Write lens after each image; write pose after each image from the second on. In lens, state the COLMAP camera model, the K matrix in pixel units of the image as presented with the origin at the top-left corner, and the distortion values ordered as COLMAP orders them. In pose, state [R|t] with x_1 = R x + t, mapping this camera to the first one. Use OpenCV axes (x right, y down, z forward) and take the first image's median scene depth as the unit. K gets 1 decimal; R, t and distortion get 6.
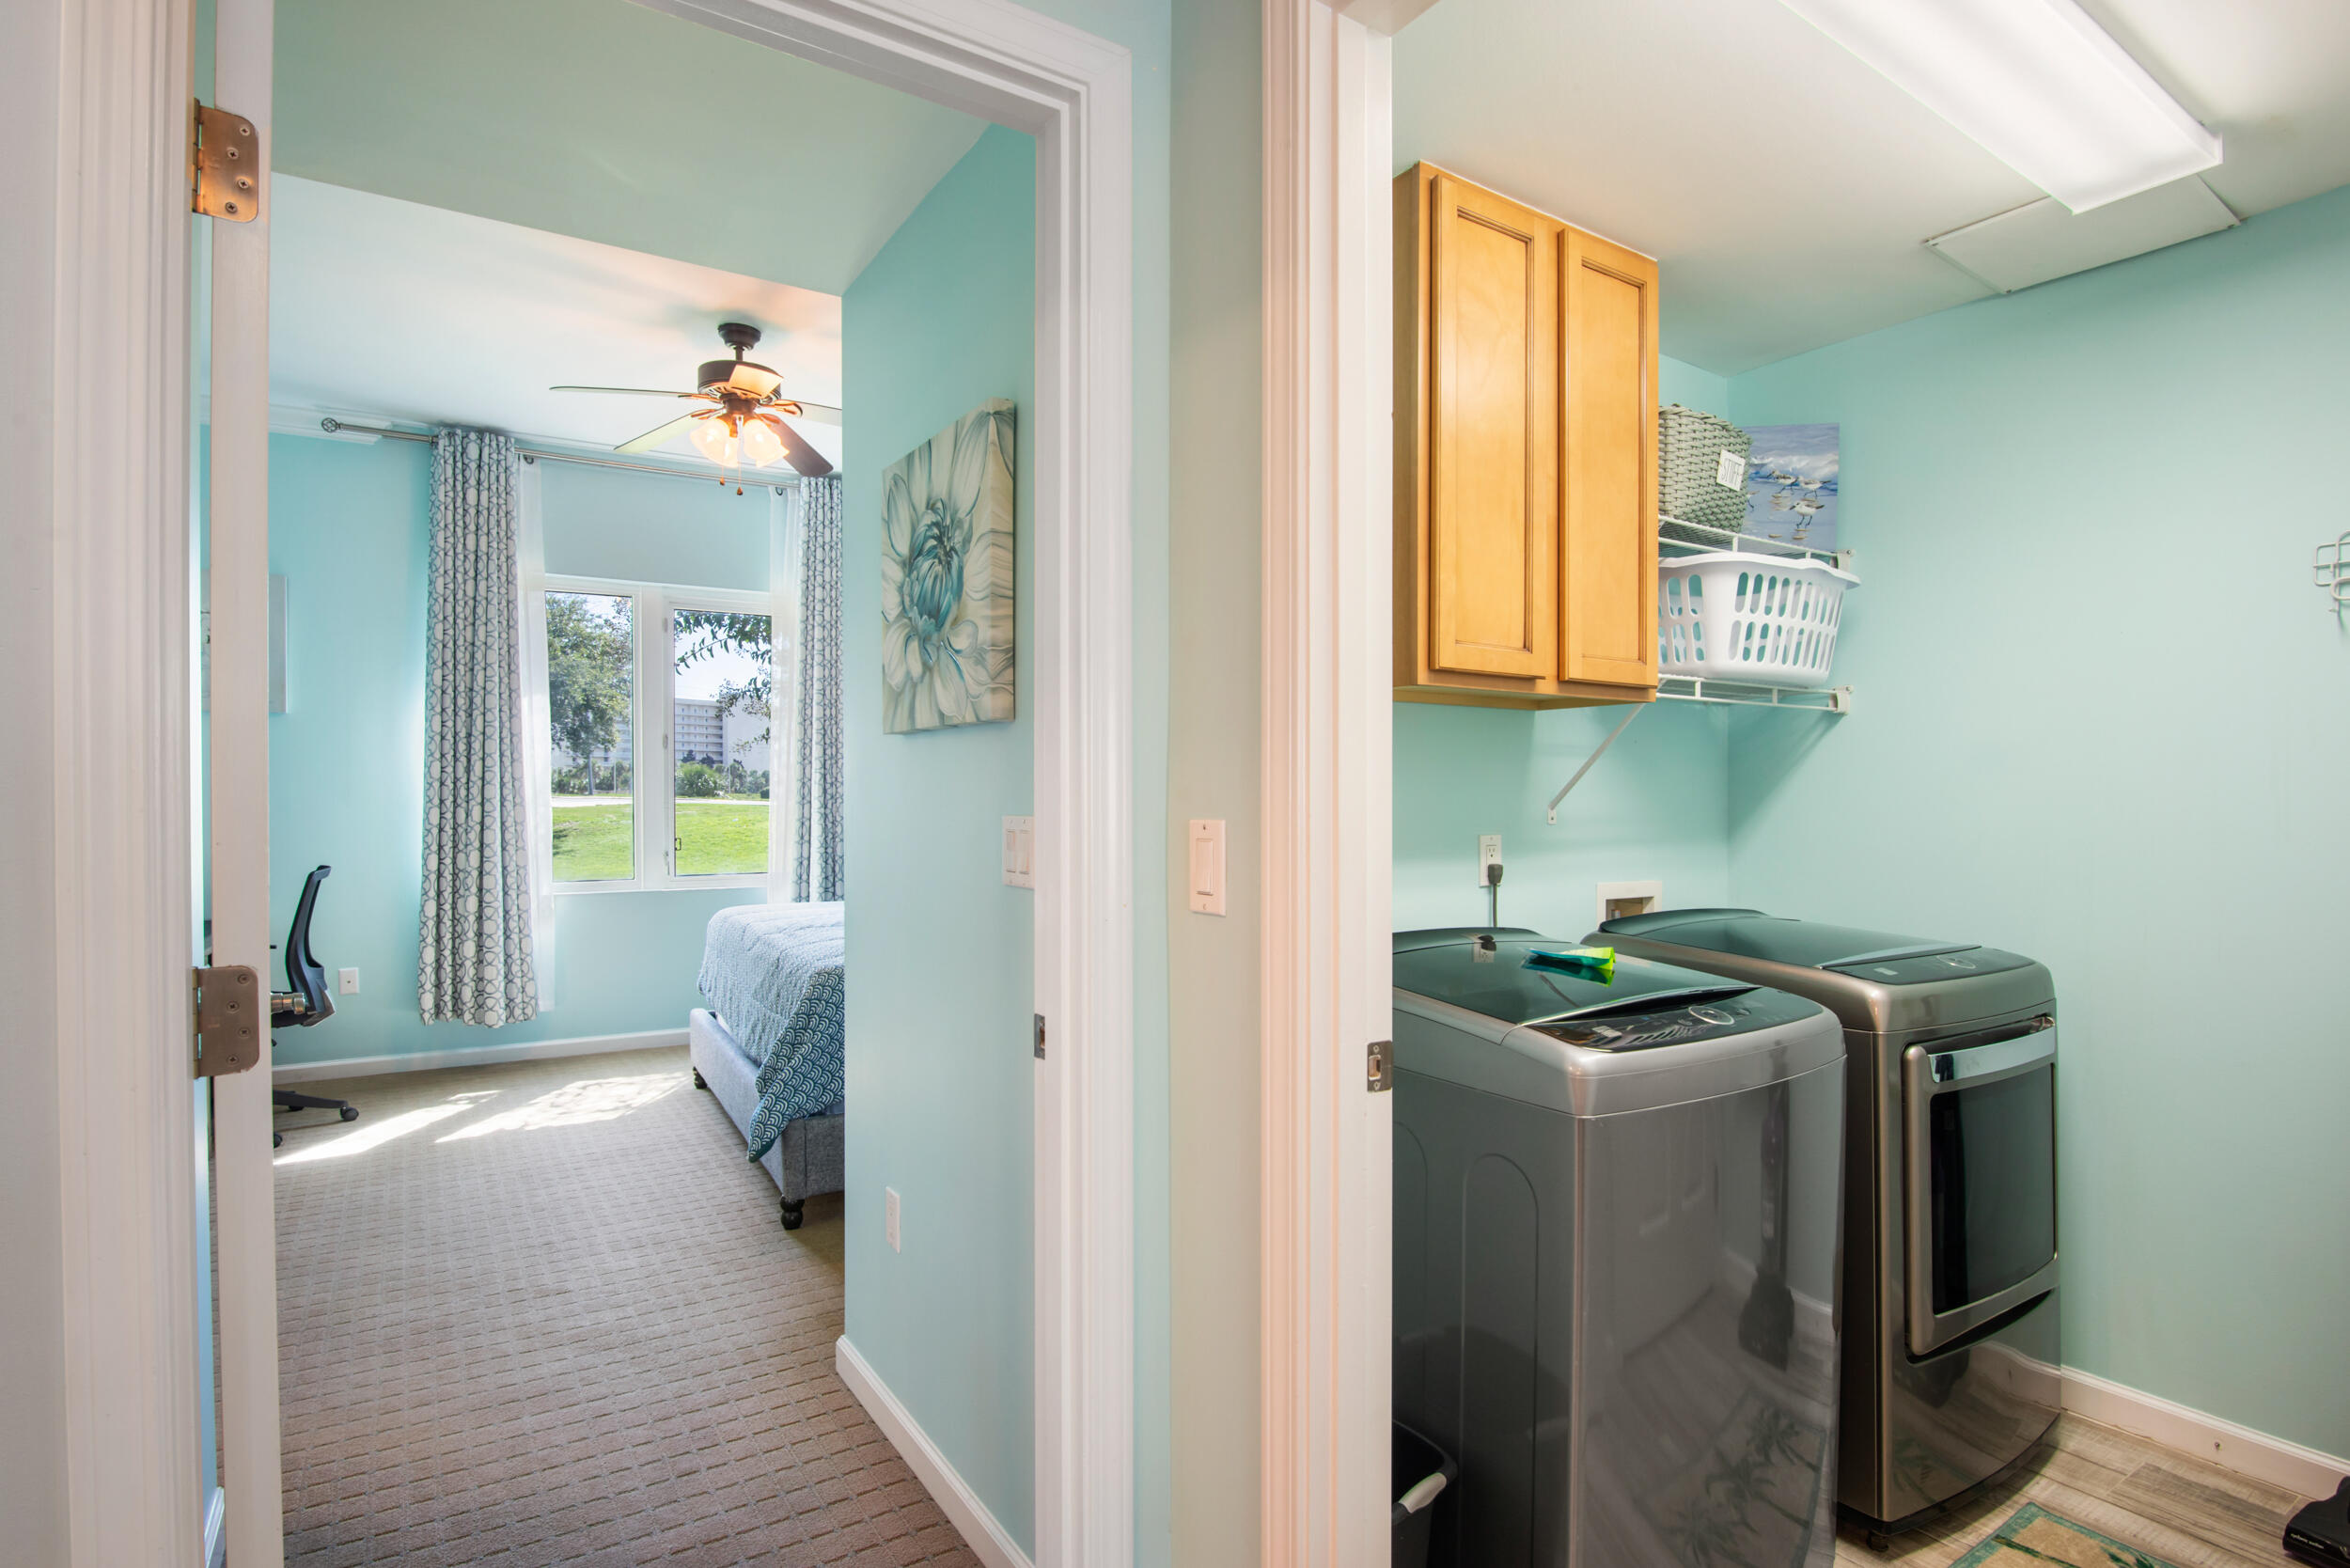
lens RADIAL K [[1180.9, 0, 1177.2], [0, 1180.9, 808.7], [0, 0, 1]] dist [-0.022092, -0.000406]
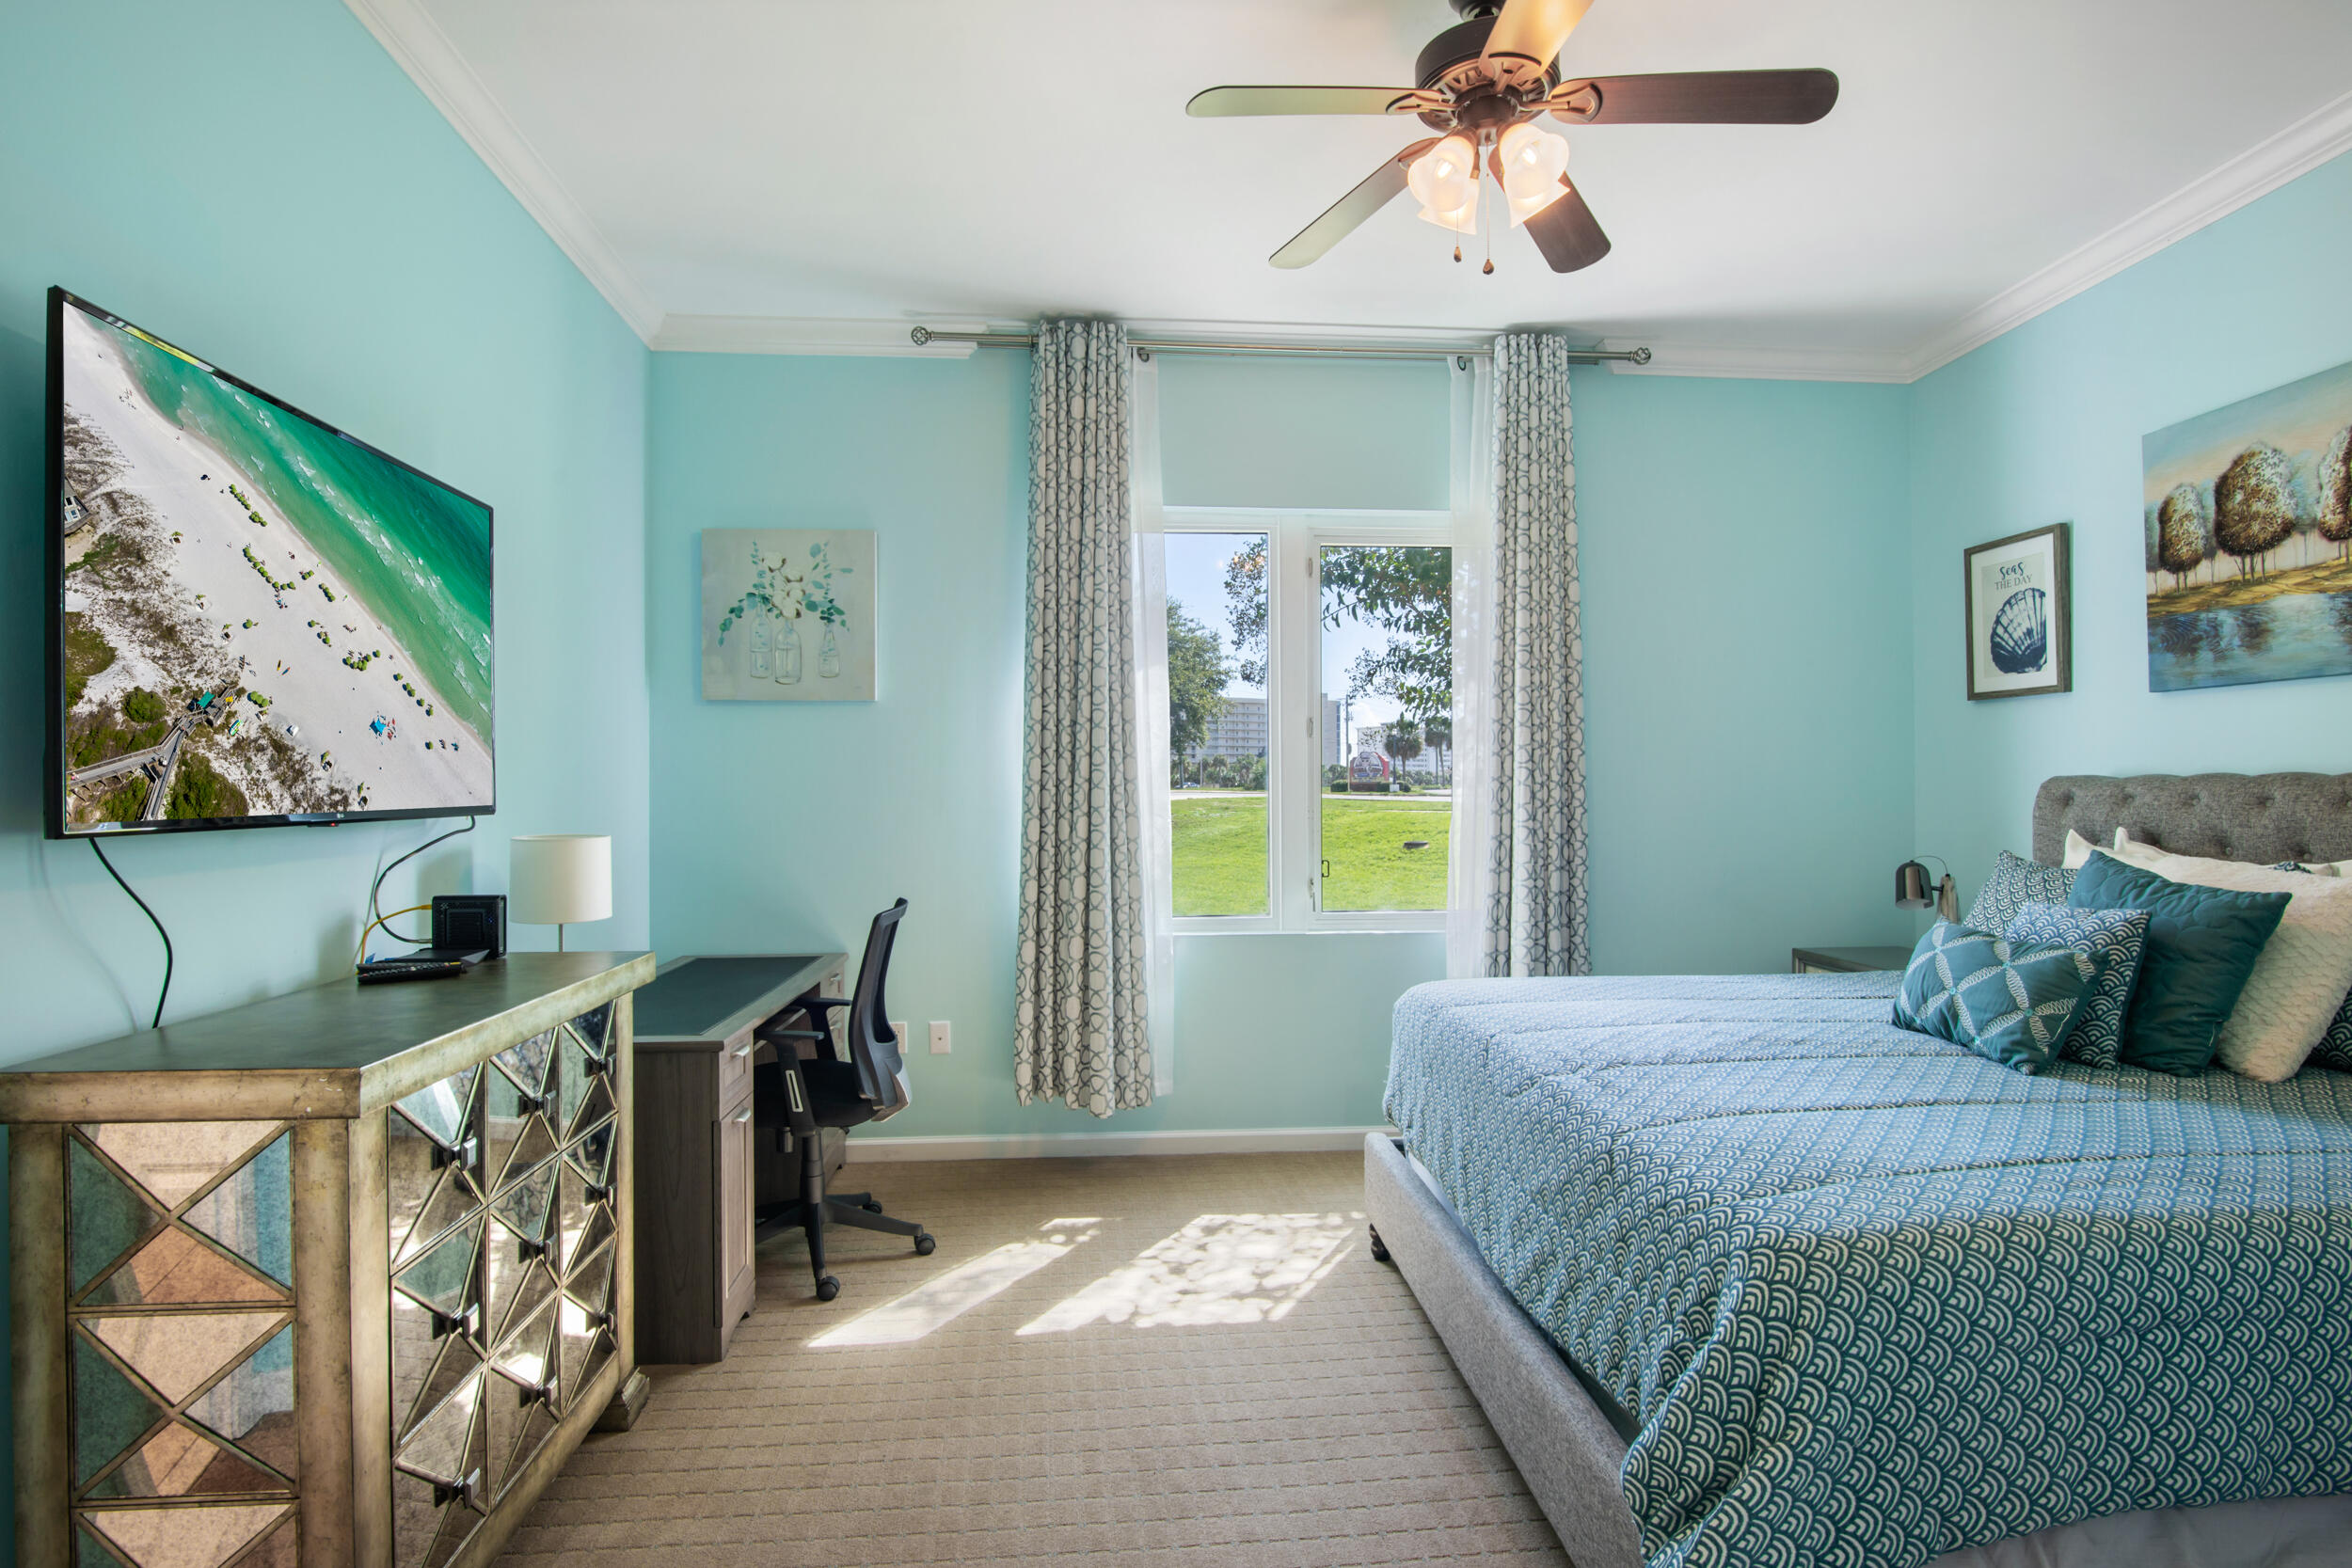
lens RADIAL K [[1186.5, 0, 1166.8], [0, 1186.5, 785.9], [0, 0, 1]] dist [-0.019913, -0.000378]
pose [[0.889295, -0.003218, -0.457322, -0.202333], [-0.002810, 0.999918, -0.012501, -0.012942], [0.457324, 0.012402, 0.889213, 0.348713]]
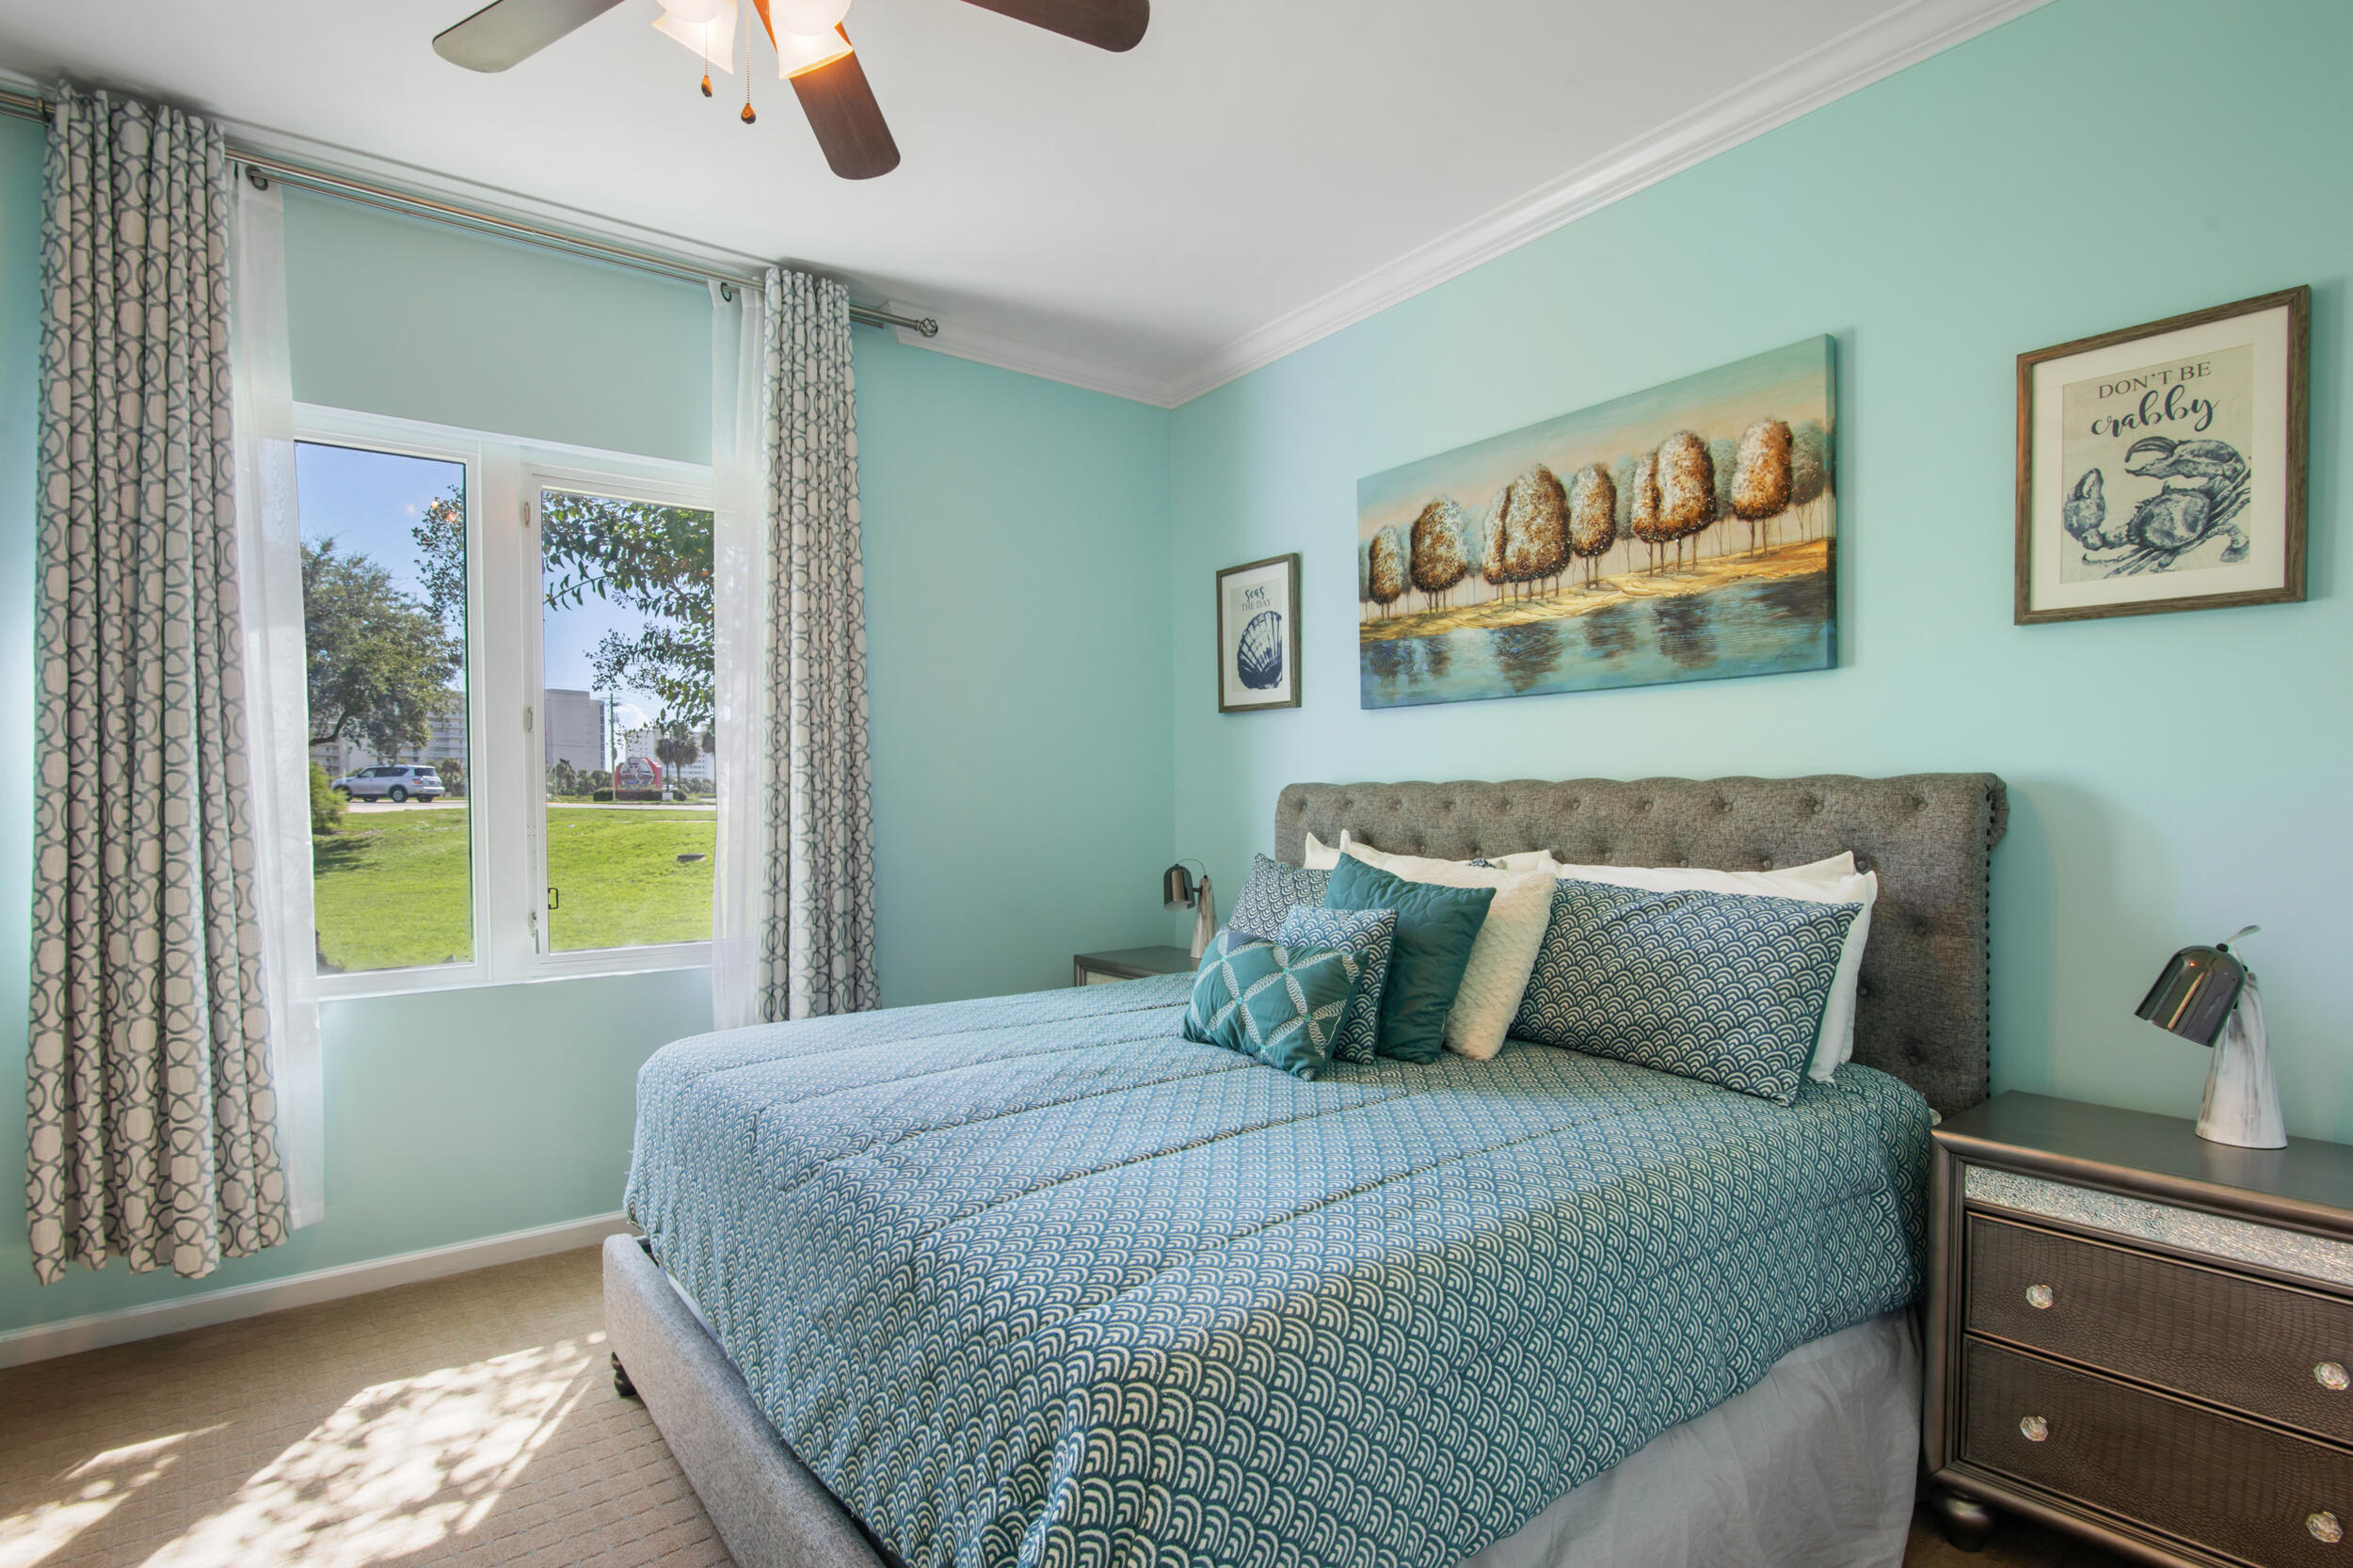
lens RADIAL K [[1194.7, 0, 1176.2], [0, 1194.7, 822.7], [0, 0, 1]] dist [-0.020405, -0.000279]
pose [[0.993064, -0.007929, 0.117303, -0.216781], [0.006493, 0.999899, 0.012616, -0.013818], [-0.117392, -0.011767, 0.993016, 0.443088]]
